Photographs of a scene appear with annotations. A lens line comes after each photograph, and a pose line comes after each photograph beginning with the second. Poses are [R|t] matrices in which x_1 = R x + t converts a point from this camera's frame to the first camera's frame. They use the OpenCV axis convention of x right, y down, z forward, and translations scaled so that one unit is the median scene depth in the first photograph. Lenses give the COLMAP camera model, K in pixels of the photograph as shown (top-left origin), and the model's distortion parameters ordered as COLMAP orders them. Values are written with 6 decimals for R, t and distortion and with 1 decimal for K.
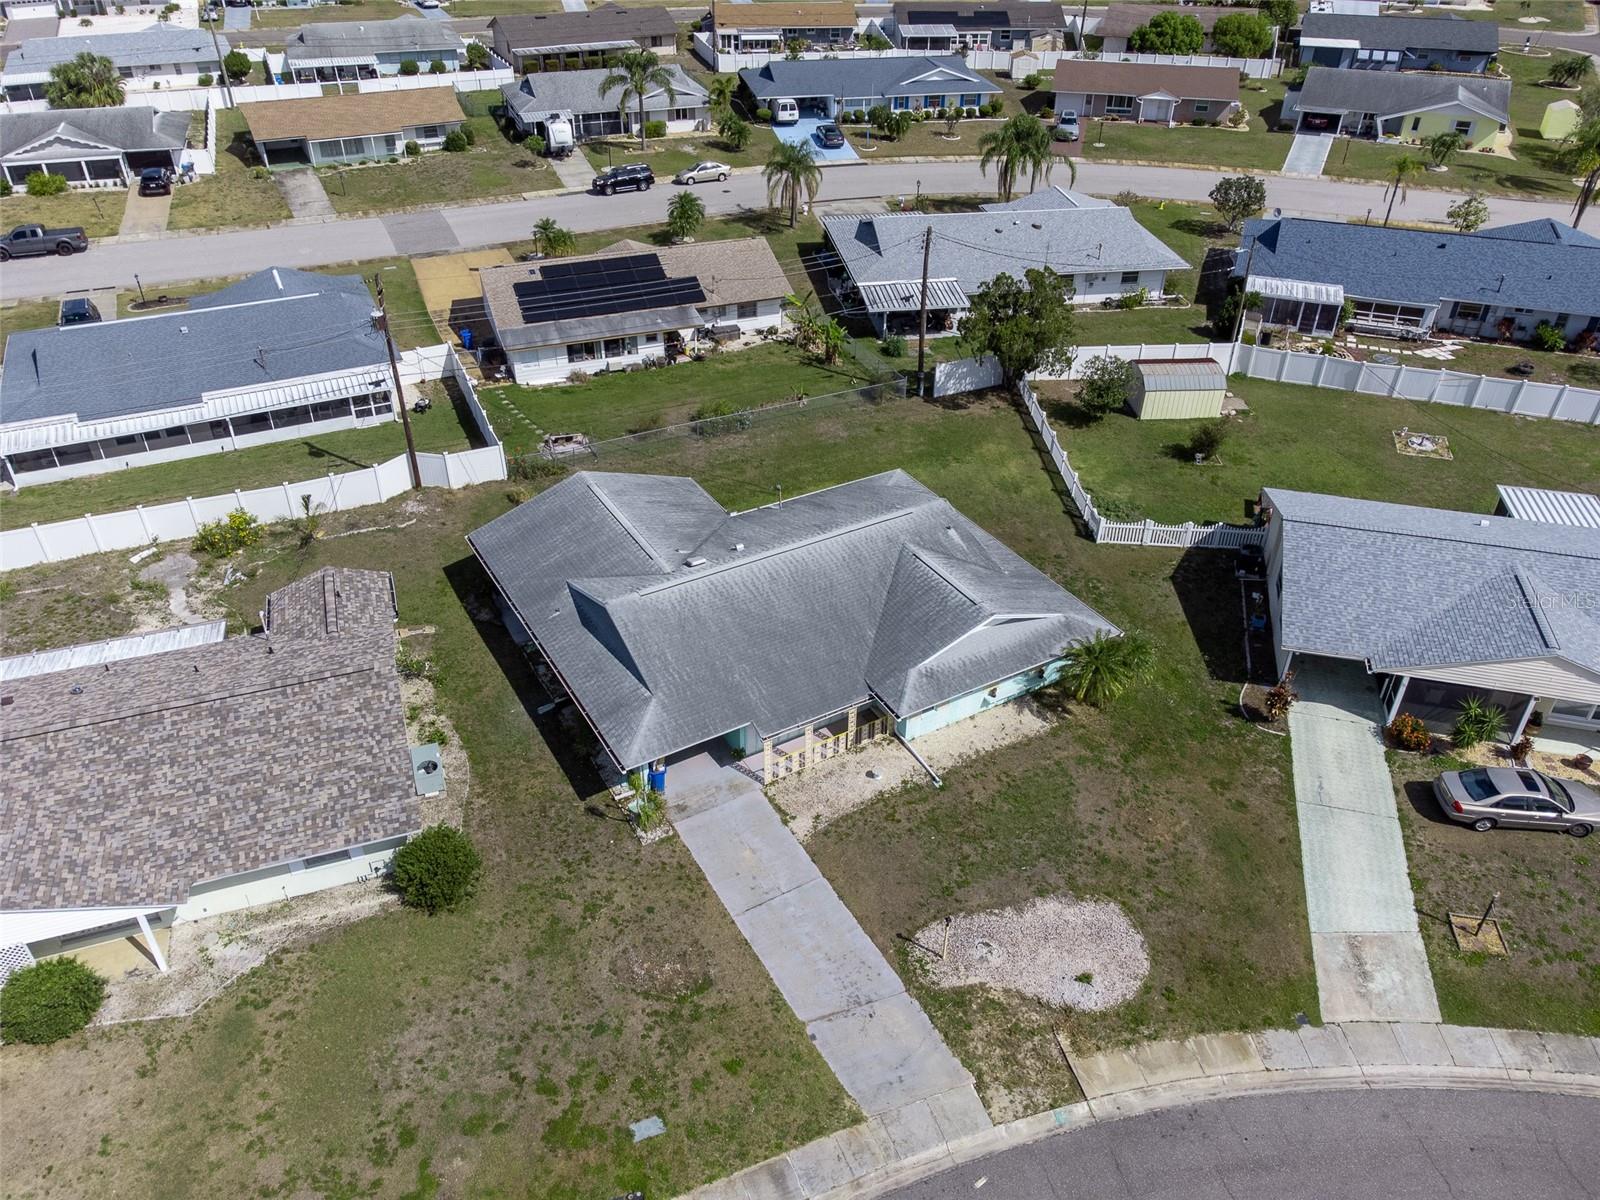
lens RADIAL K [[1105.7, 0, 800.0], [0, 1105.7, 600.0], [0, 0, 1]] dist [0.024009, 0.001423]
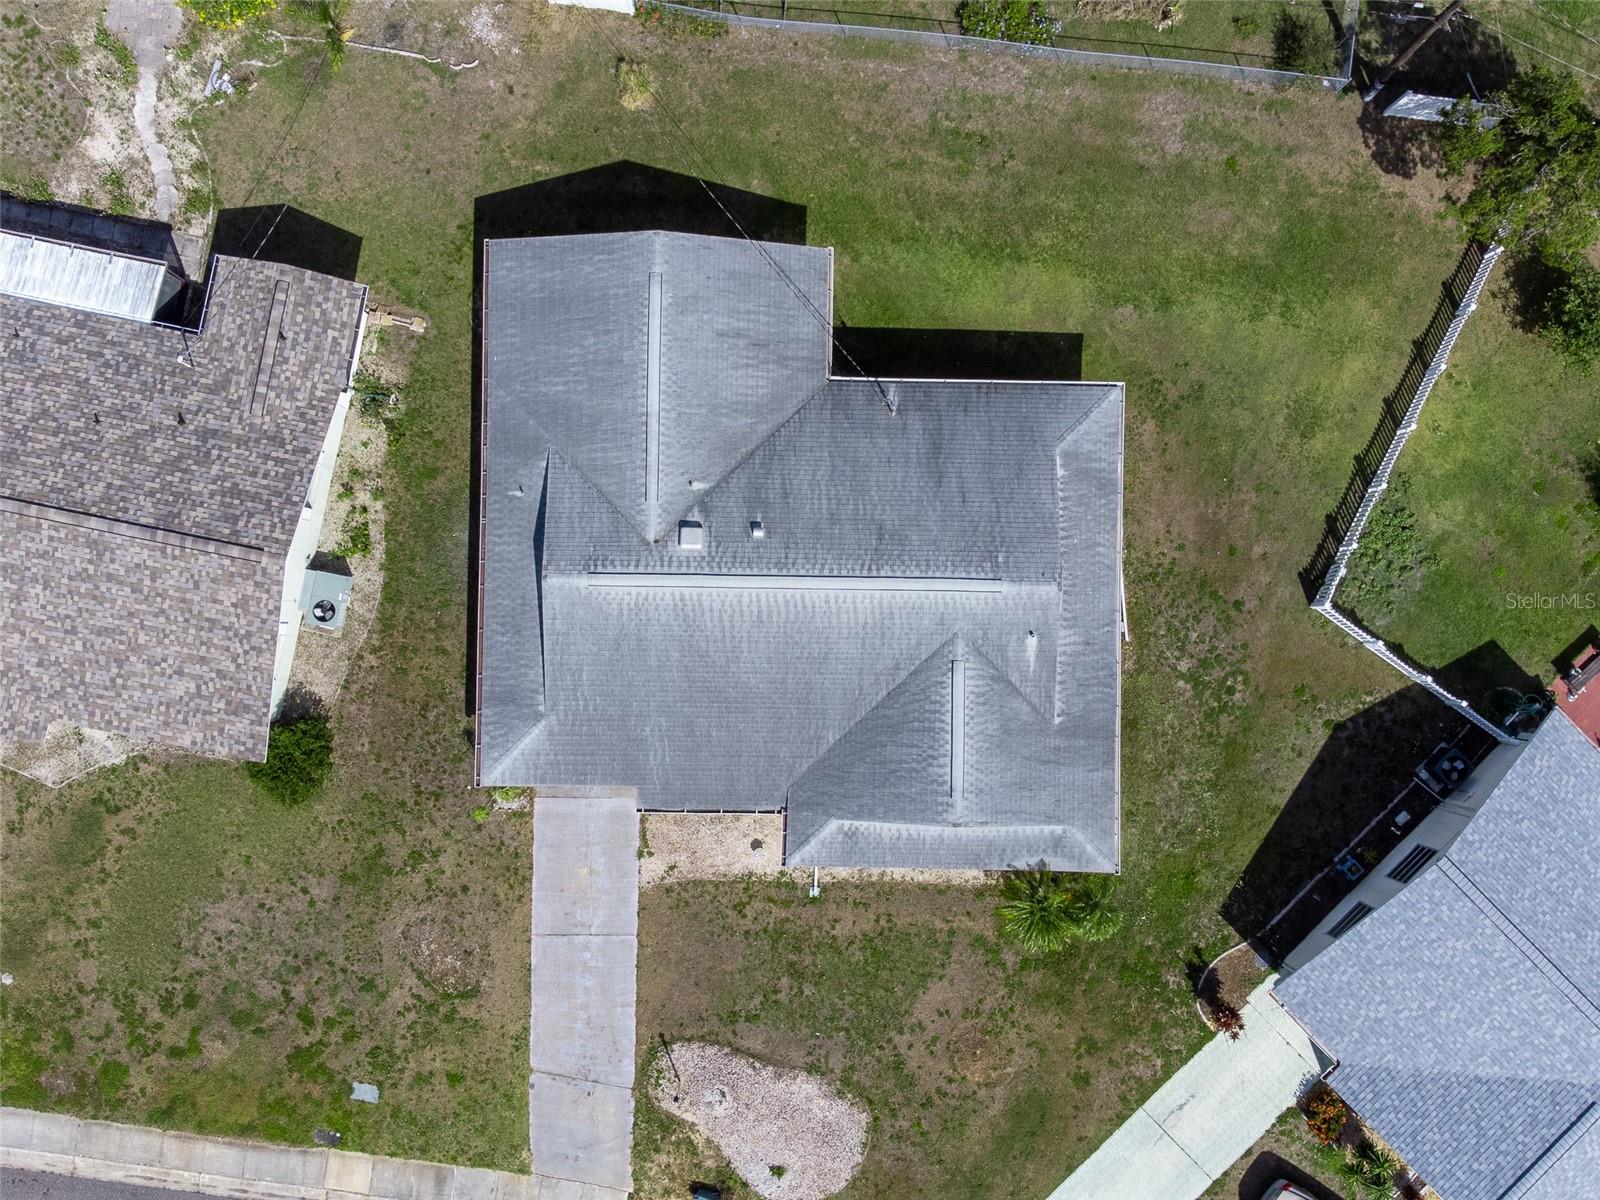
lens RADIAL K [[1445.2, 0, 800.0], [0, 1445.2, 600.0], [0, 0, 1]] dist [0.067401, -0.103392]
pose [[0.855355, 0.518039, -0.001976, -0.007546], [-0.328626, 0.545548, 0.770962, -1.021182], [0.400466, -0.658796, 0.636879, 0.464800]]
